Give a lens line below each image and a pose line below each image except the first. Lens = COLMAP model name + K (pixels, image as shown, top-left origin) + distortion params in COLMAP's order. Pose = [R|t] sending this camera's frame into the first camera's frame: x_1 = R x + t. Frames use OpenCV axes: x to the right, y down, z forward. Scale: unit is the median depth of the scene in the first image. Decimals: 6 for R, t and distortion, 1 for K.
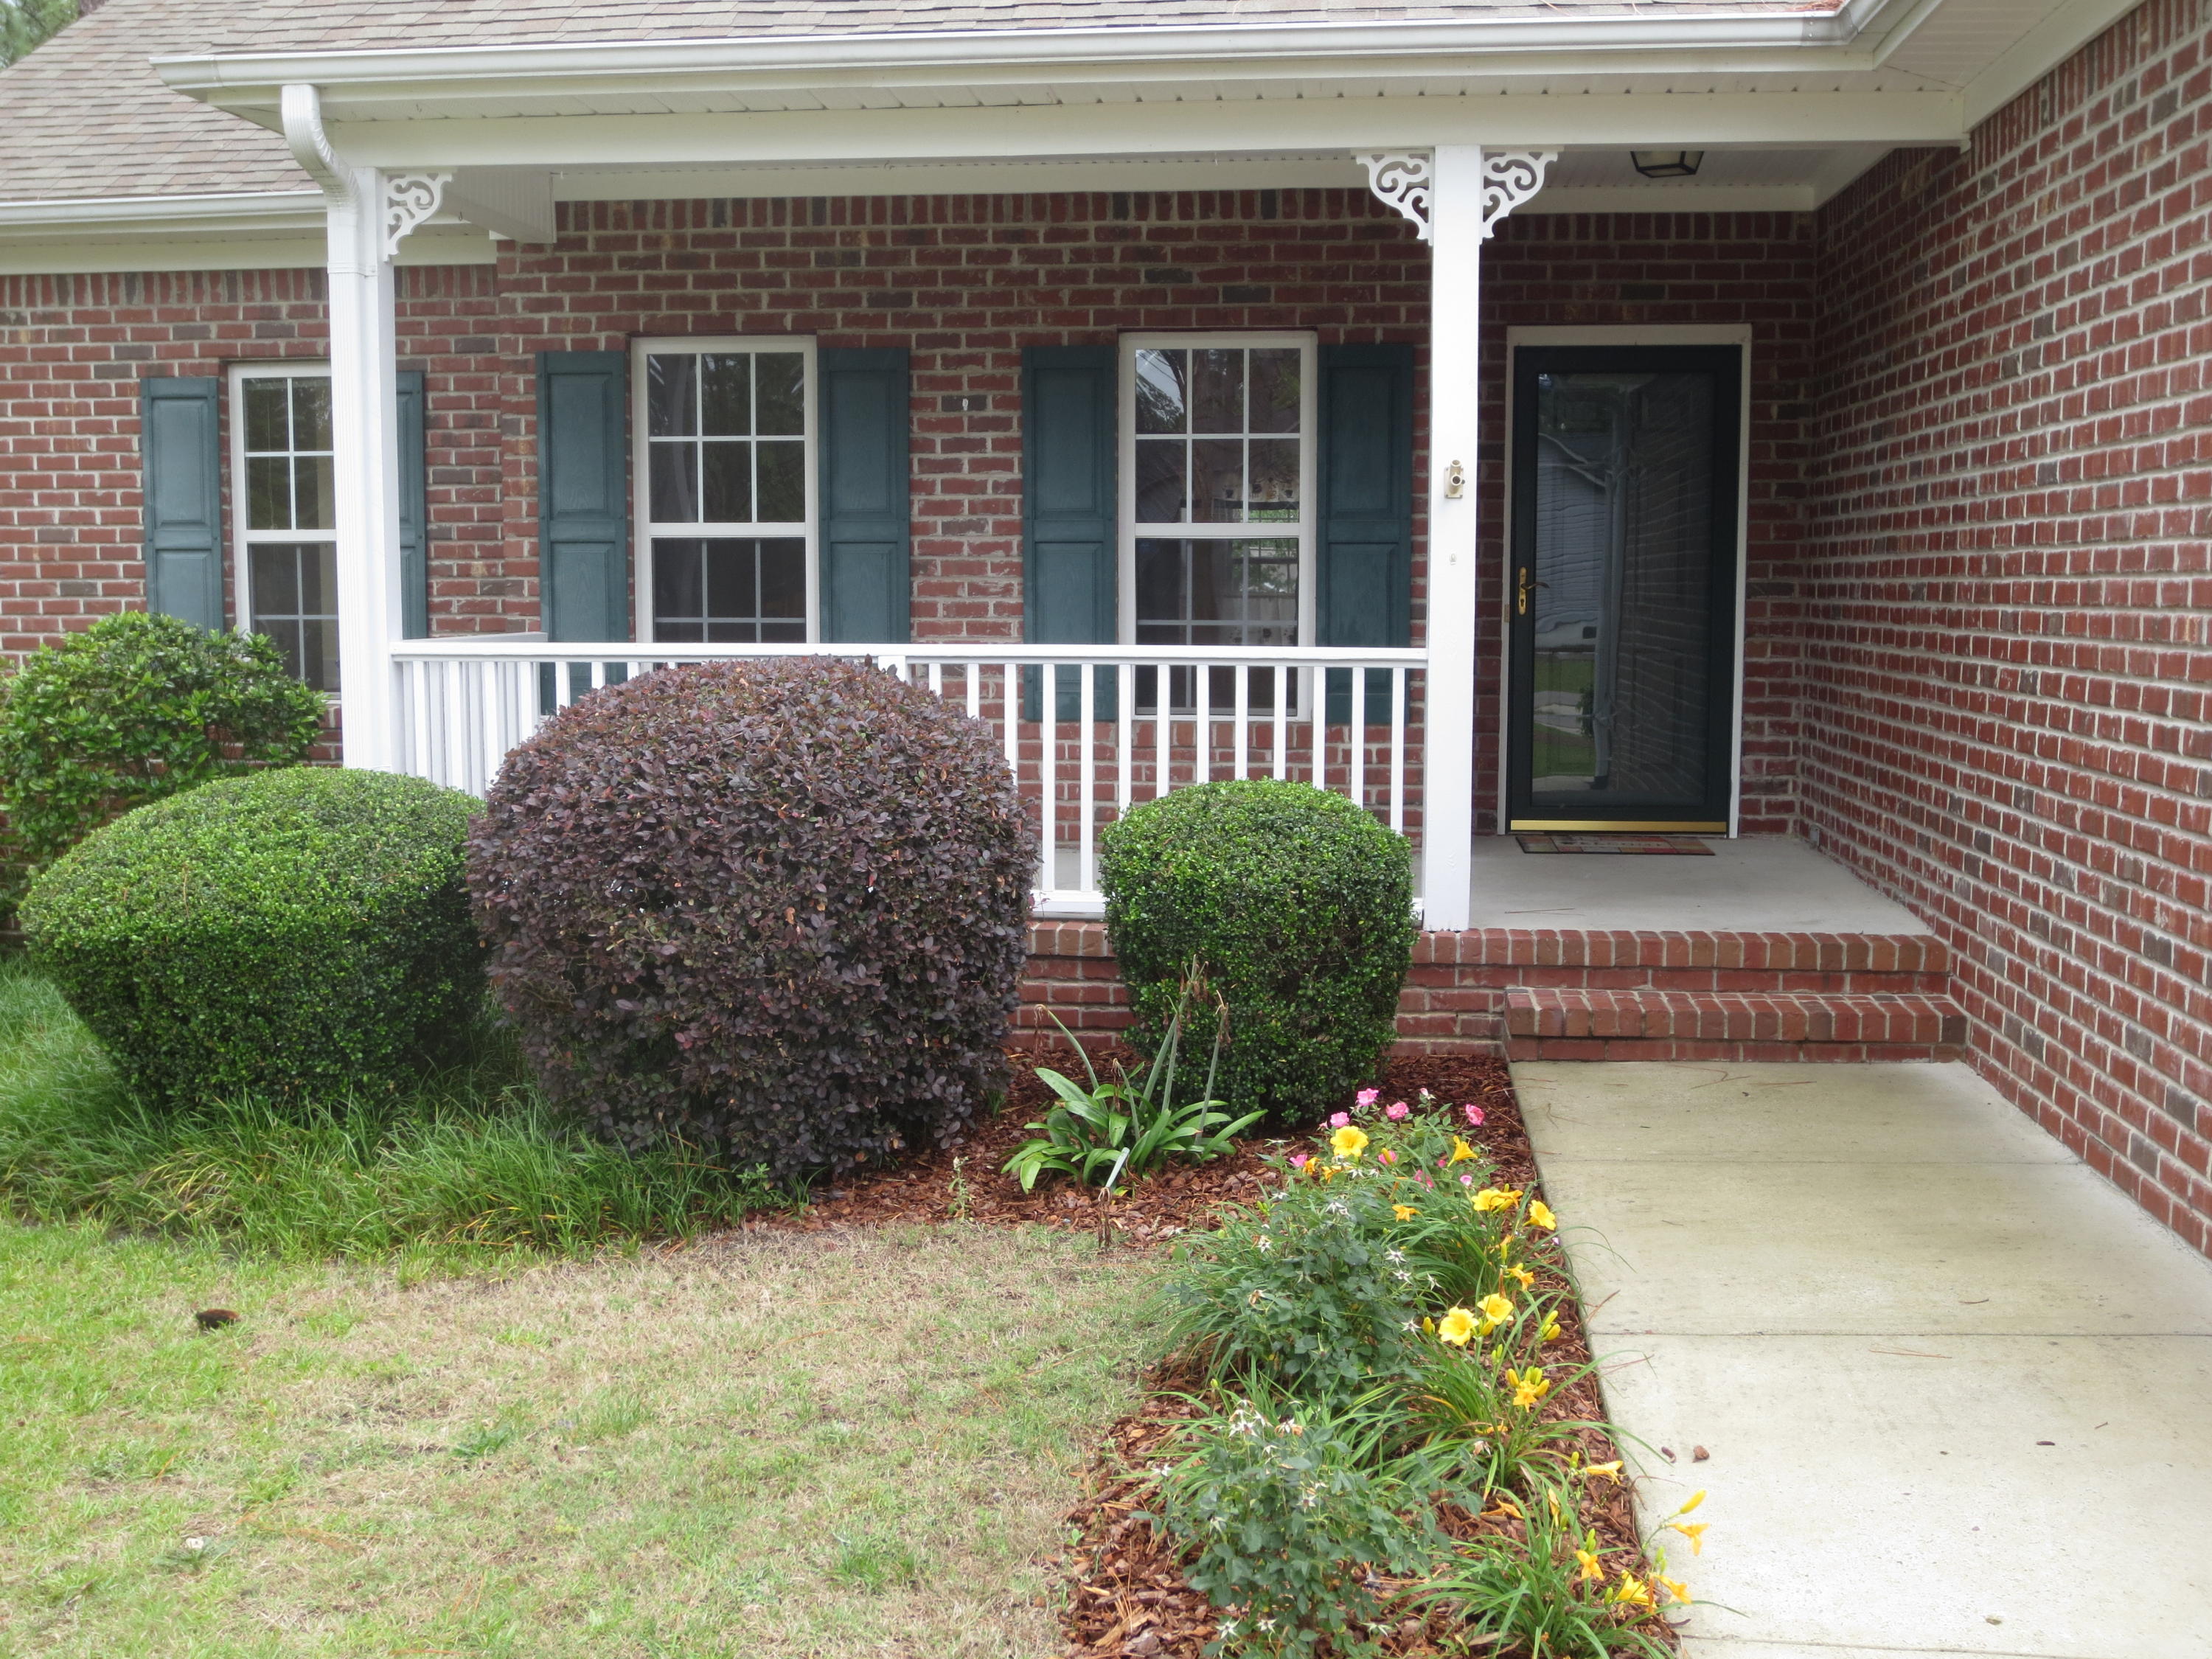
lens RADIAL K [[2283.0, 0, 1106.0], [0, 2283.0, 828.3], [0, 0, 1]] dist [-0.038688, 0.000000]
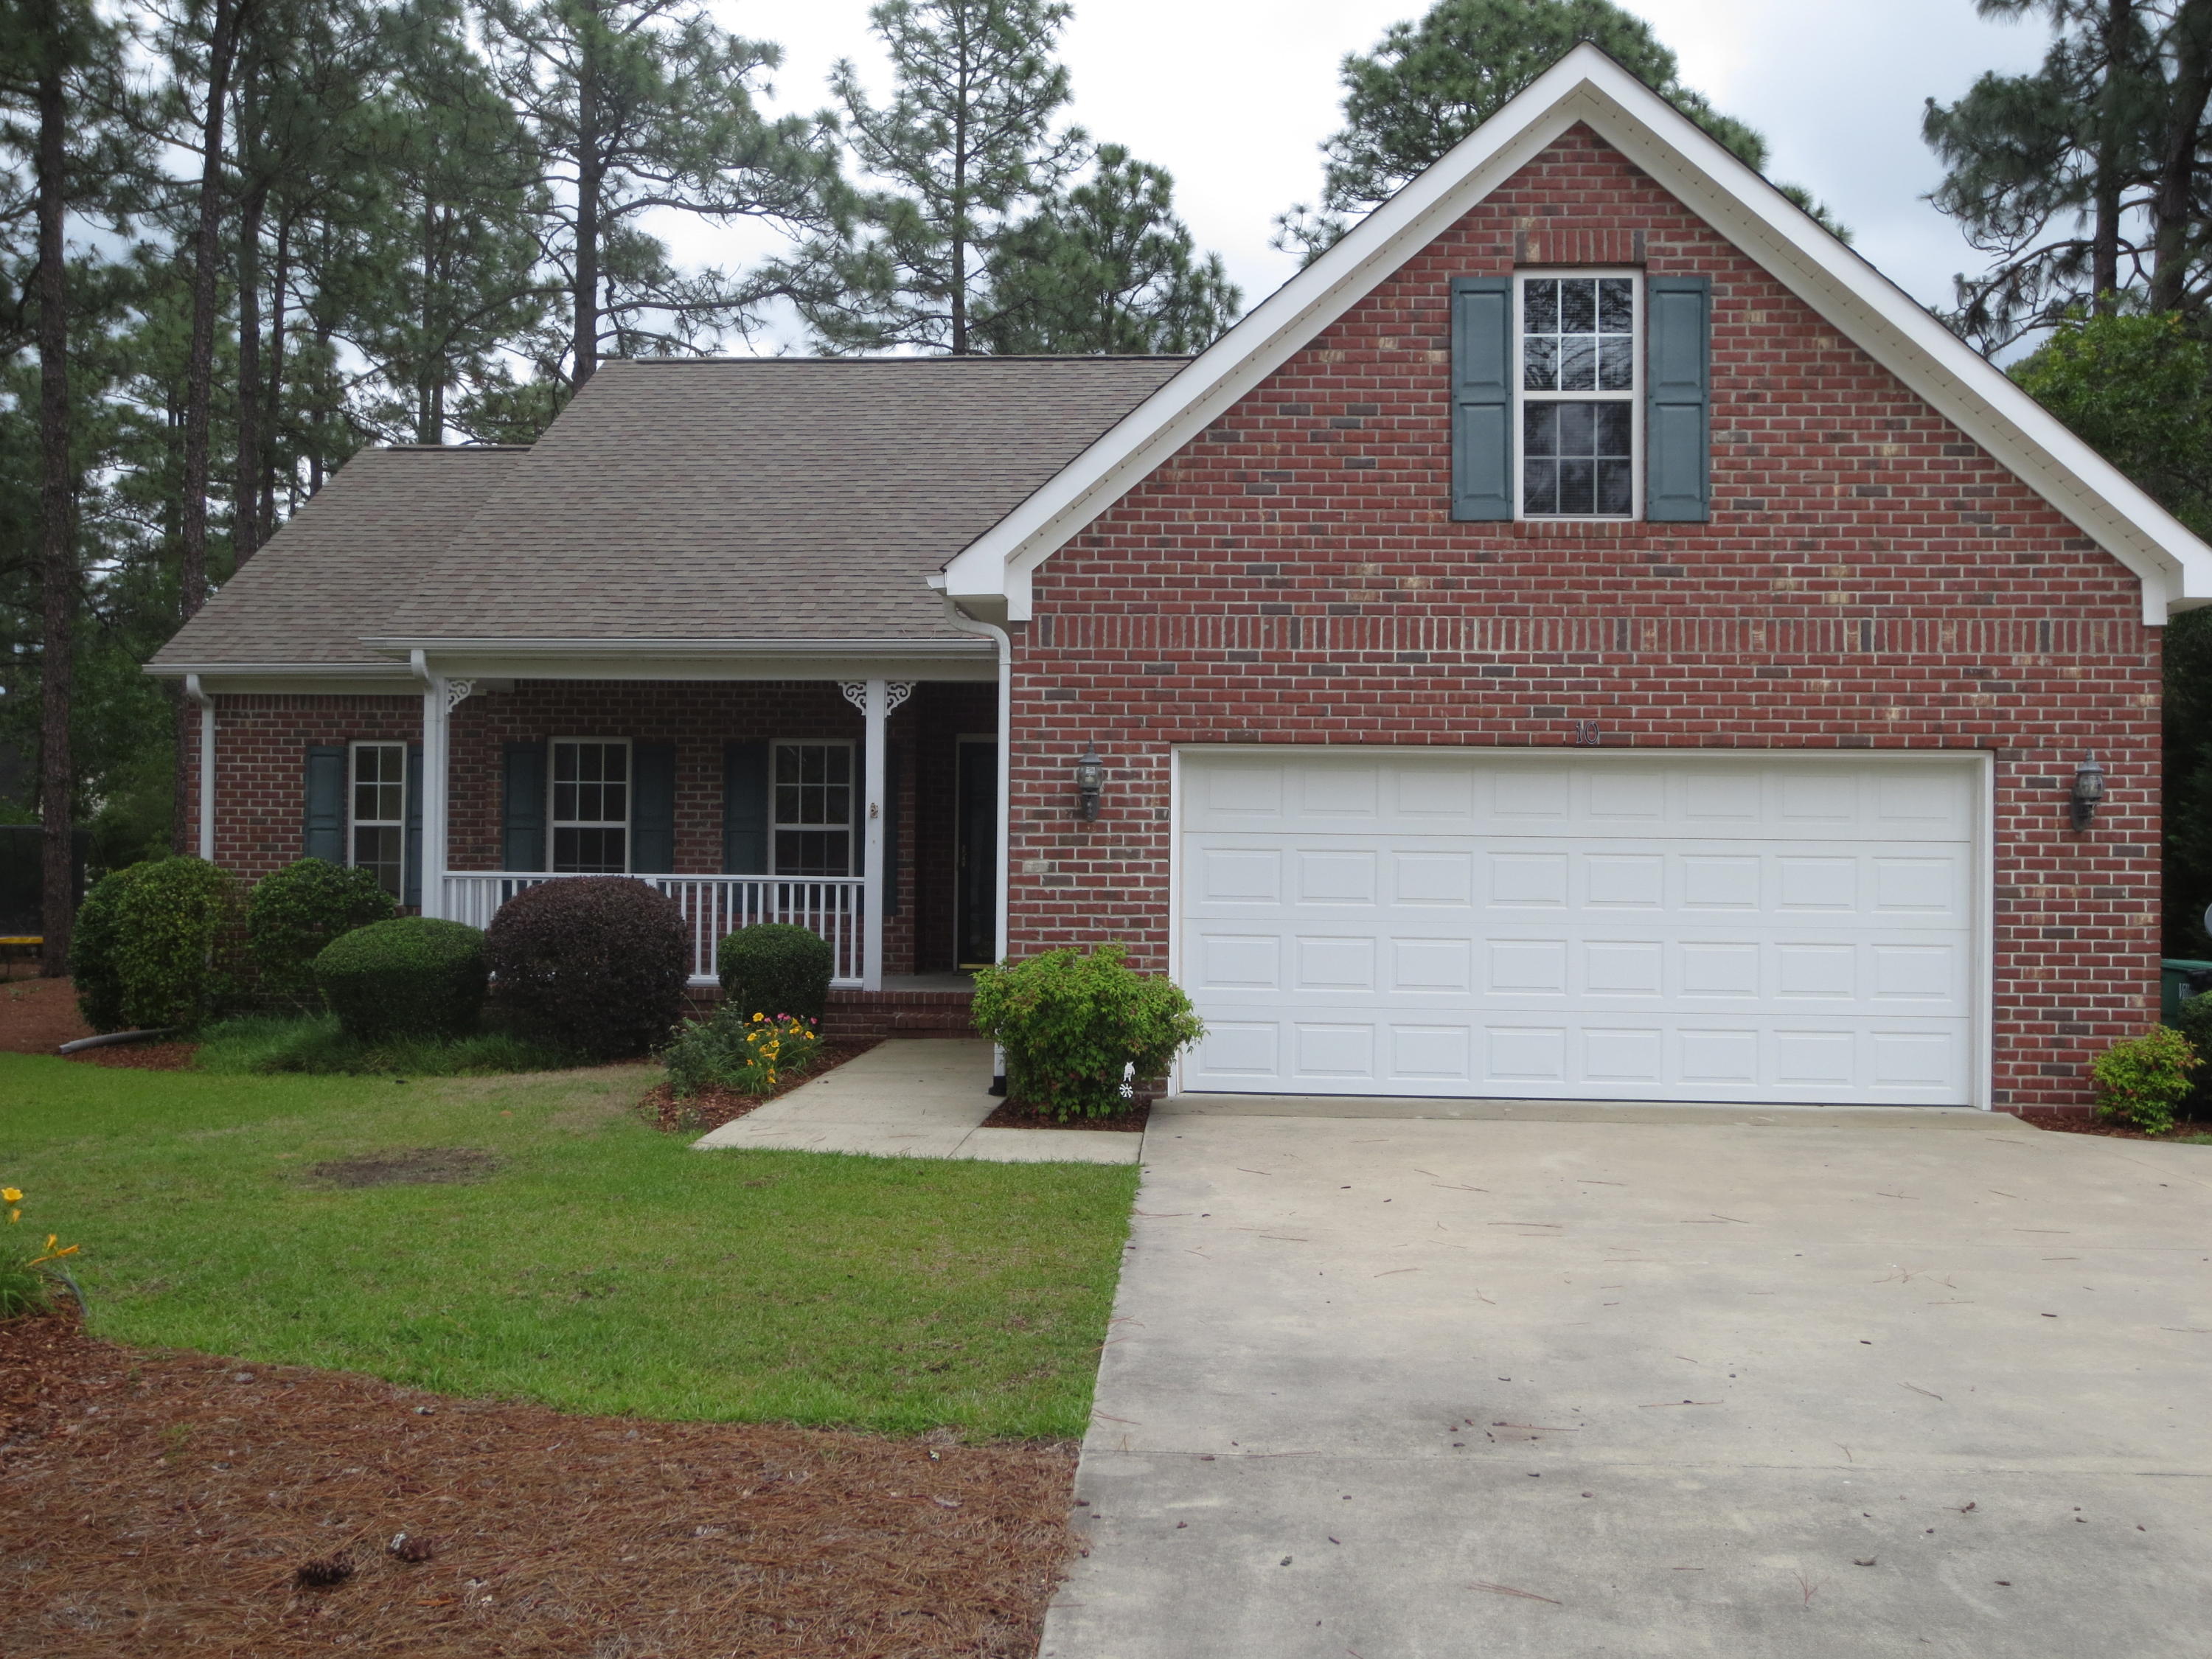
lens RADIAL K [[2283.0, 0, 1104.2], [0, 2283.0, 827.2], [0, 0, 1]] dist [-0.038688, 0.000000]
pose [[0.999190, 0.009596, 0.039090, 0.257165], [-0.004858, 0.992816, -0.119553, 0.139021], [-0.039957, 0.119267, 0.992058, -1.260986]]
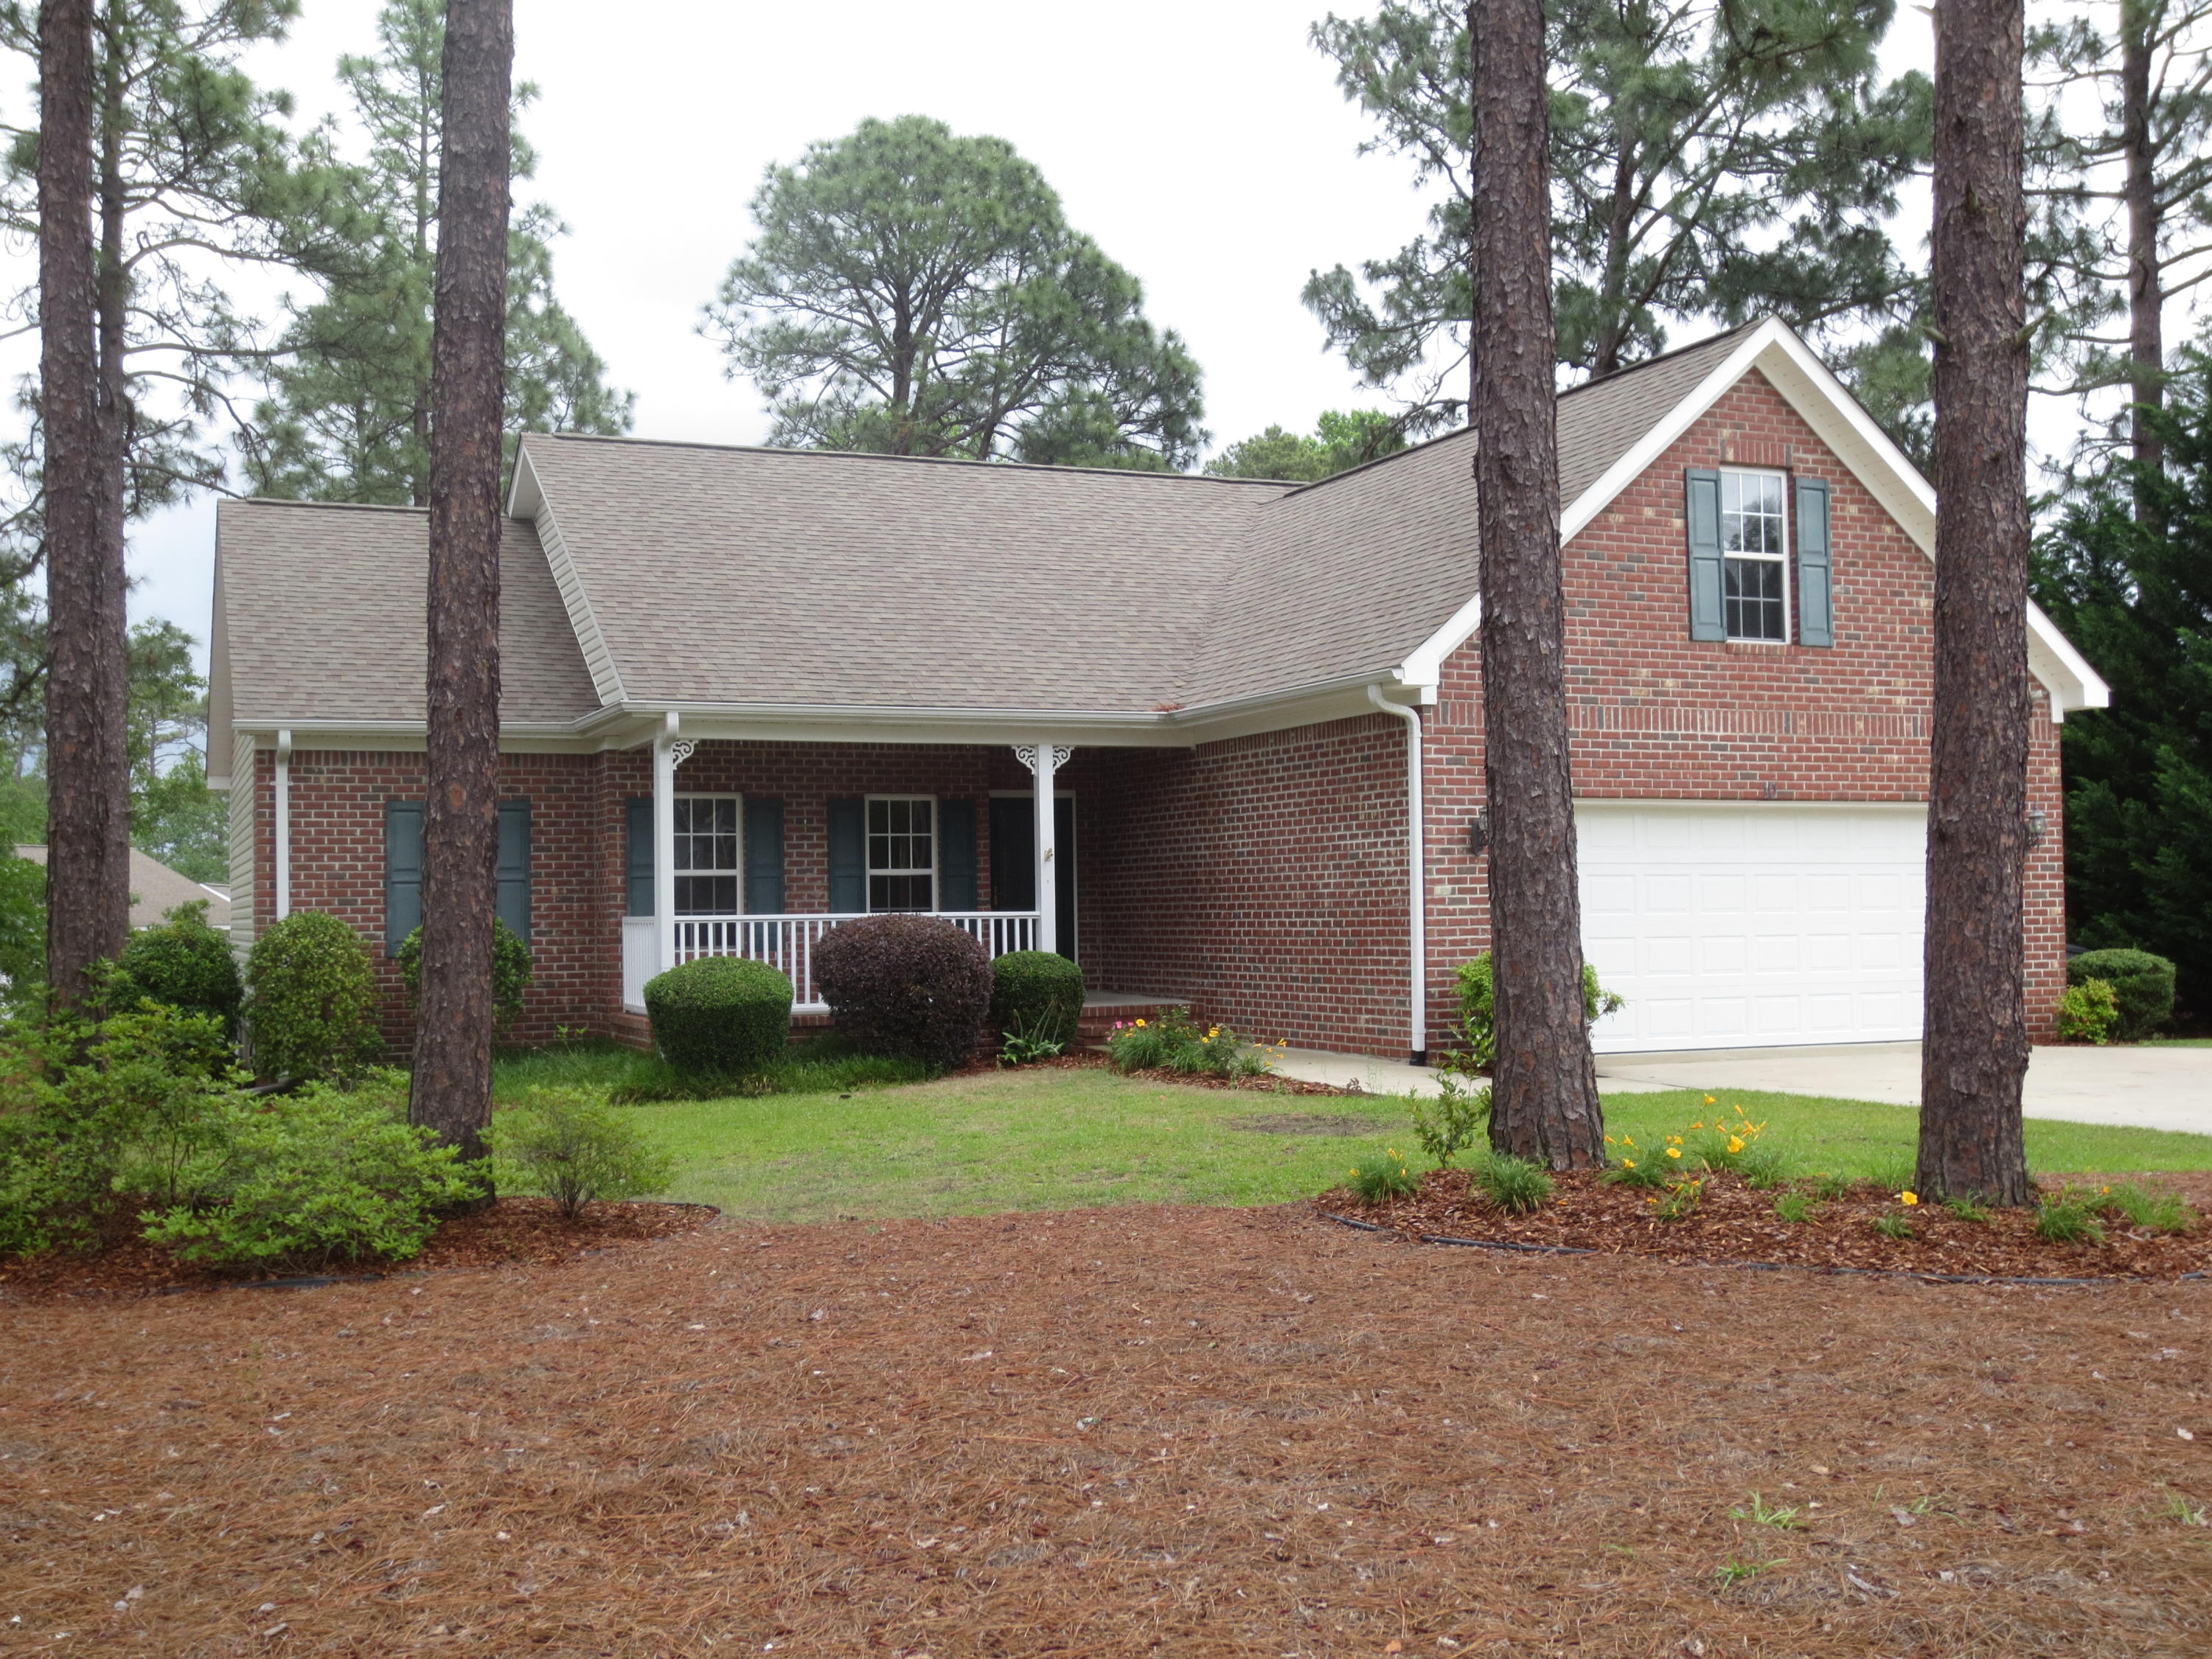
lens RADIAL K [[2283.0, 0, 1118.0], [0, 2283.0, 846.9], [0, 0, 1]] dist [-0.038688, 0.000000]
pose [[0.870768, 0.001347, 0.491692, -1.031006], [0.067454, 0.990214, -0.122170, 0.173132], [-0.487045, 0.139548, 0.862156, -1.350015]]
